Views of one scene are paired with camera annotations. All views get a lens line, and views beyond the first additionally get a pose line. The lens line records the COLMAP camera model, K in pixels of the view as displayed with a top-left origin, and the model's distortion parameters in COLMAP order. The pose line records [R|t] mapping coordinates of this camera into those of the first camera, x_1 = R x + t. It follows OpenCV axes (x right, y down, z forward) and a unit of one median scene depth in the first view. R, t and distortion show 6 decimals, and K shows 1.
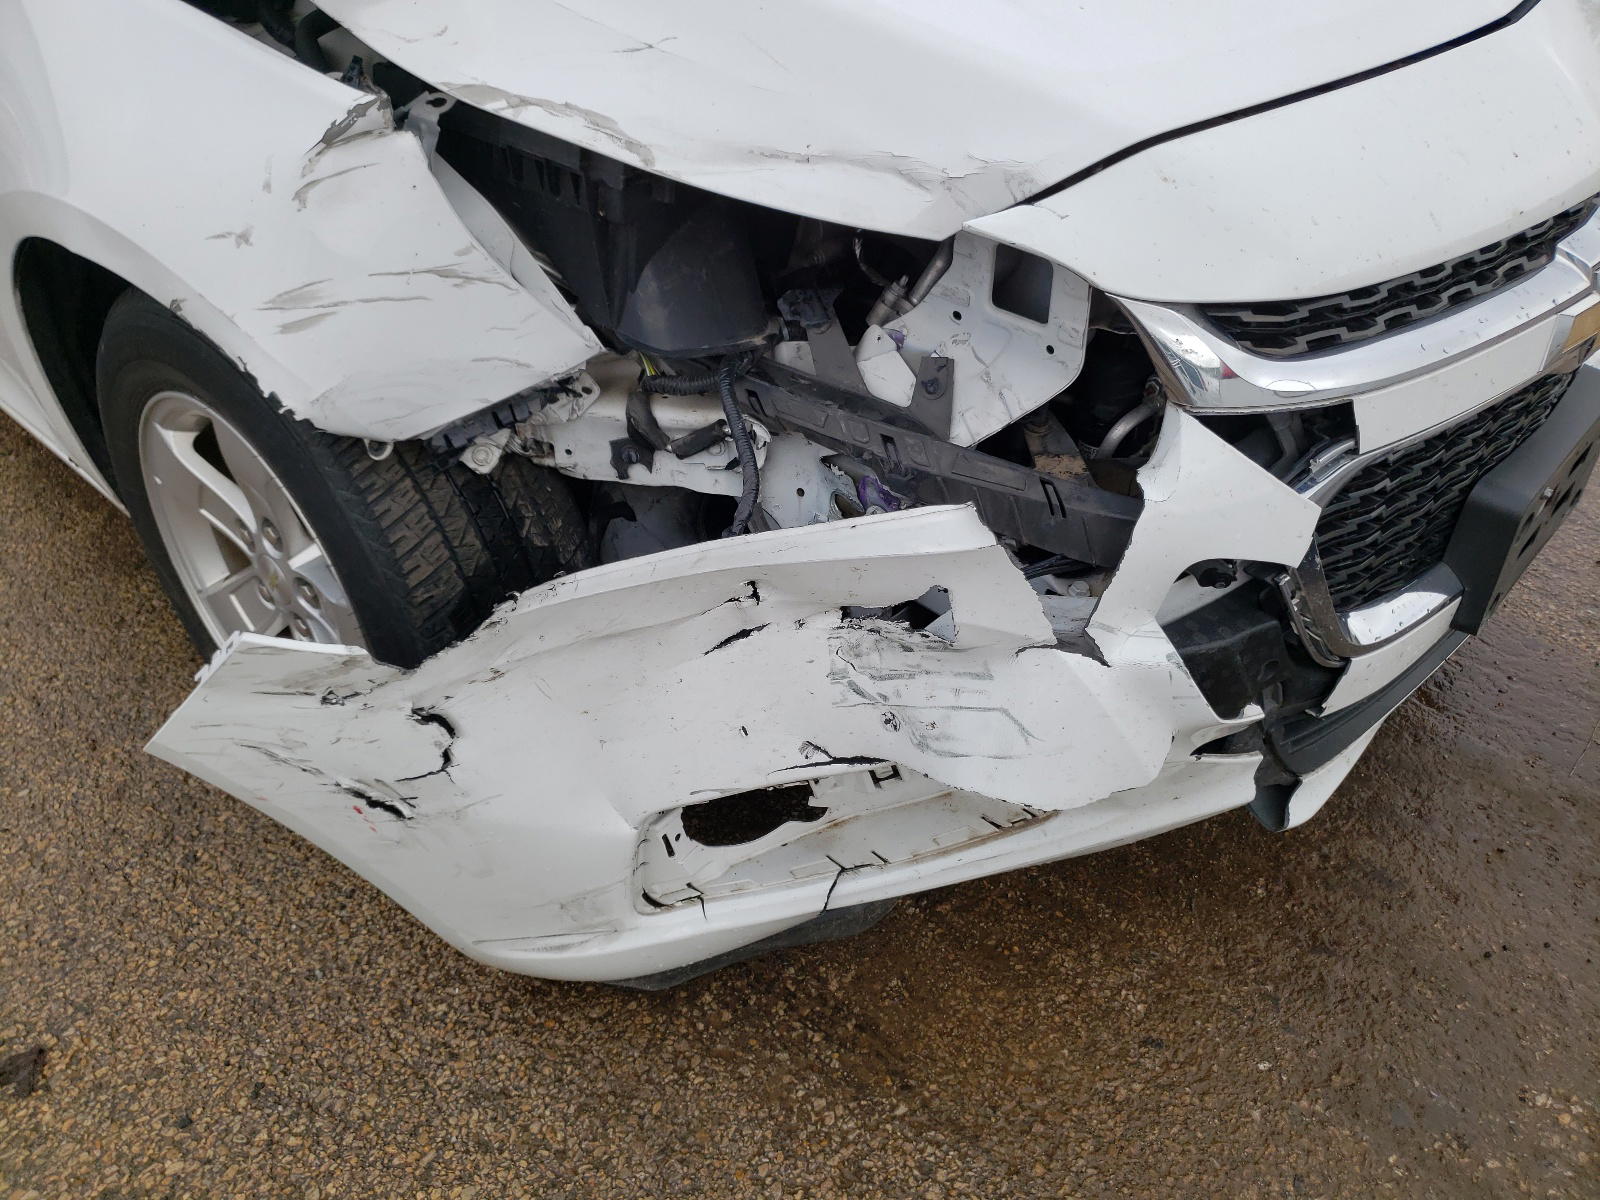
lens RADIAL K [[1275.0, 0, 844.3], [0, 1275.0, 599.4], [0, 0, 1]] dist [-0.004751, 0.011119]
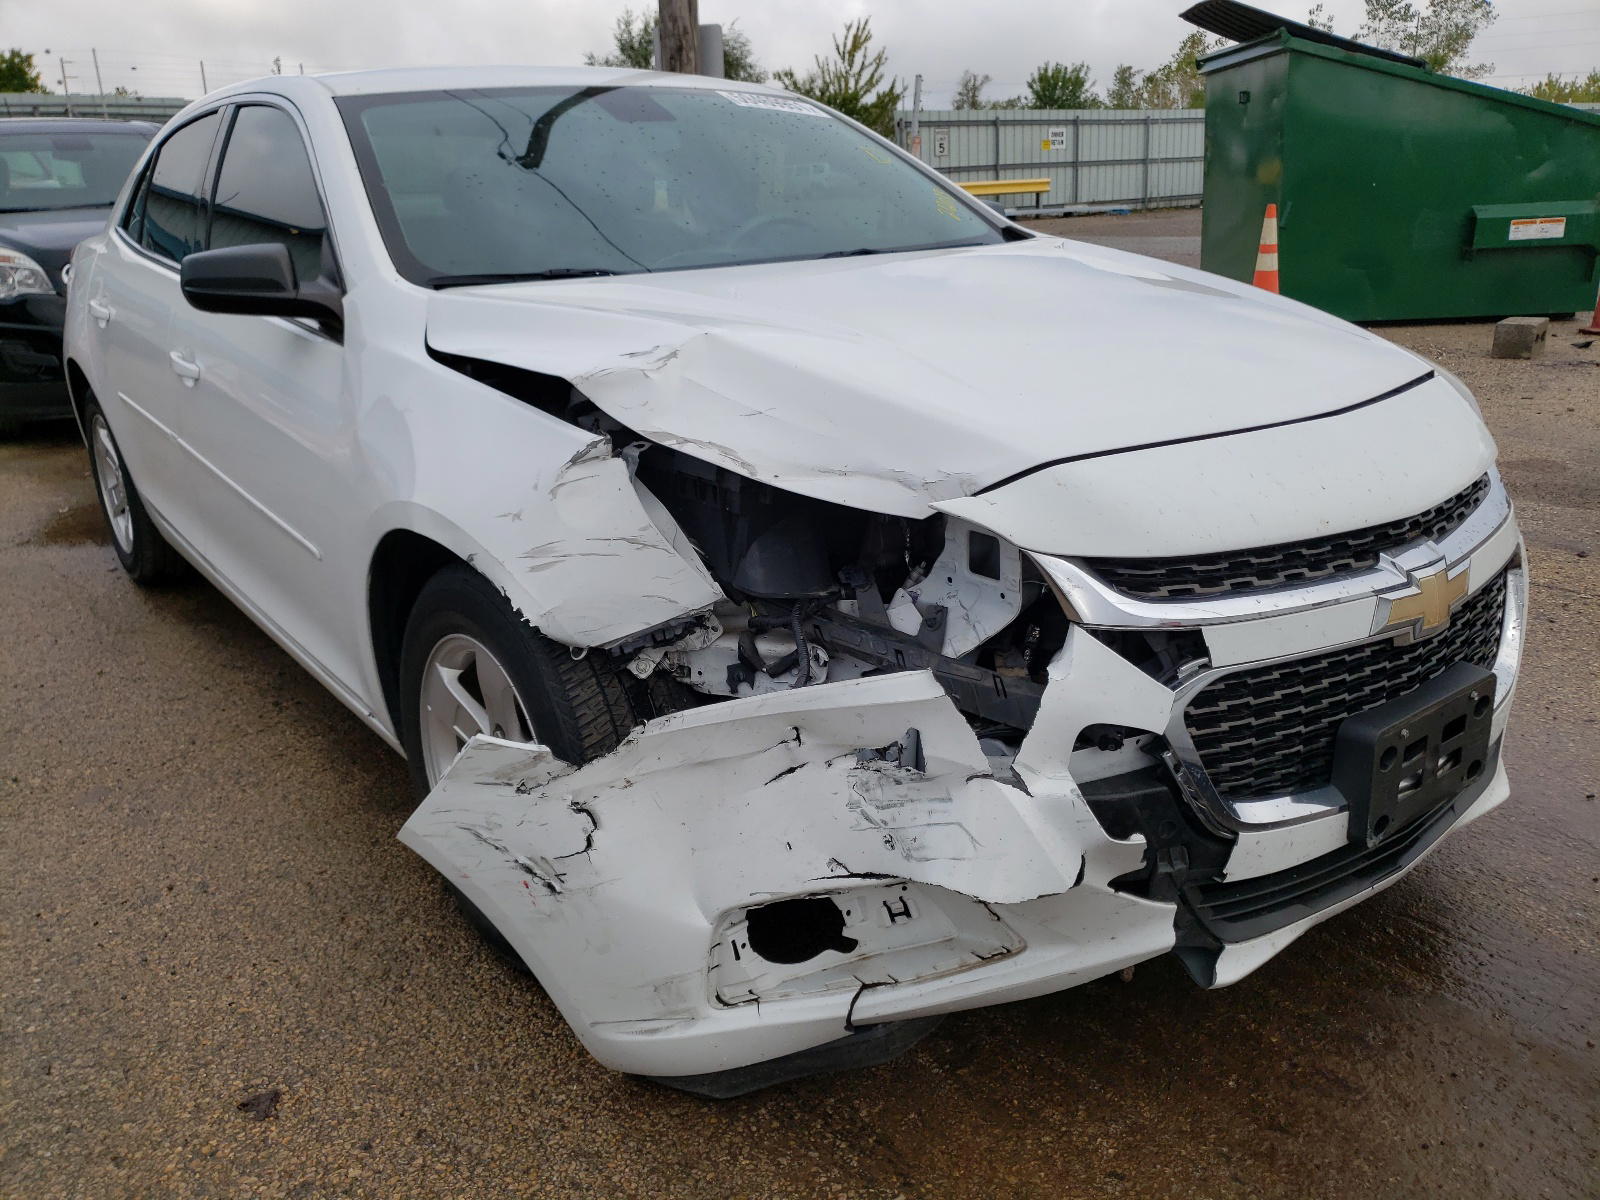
lens RADIAL K [[1210.7, 0, 853.6], [0, 1210.7, 600.1], [0, 0, 1]] dist [0.036267, -0.088075]
pose [[0.988933, 0.025959, -0.146074, 0.162518], [-0.072862, 0.942641, -0.325759, 0.246833], [0.129239, 0.332797, 0.934100, -0.320429]]
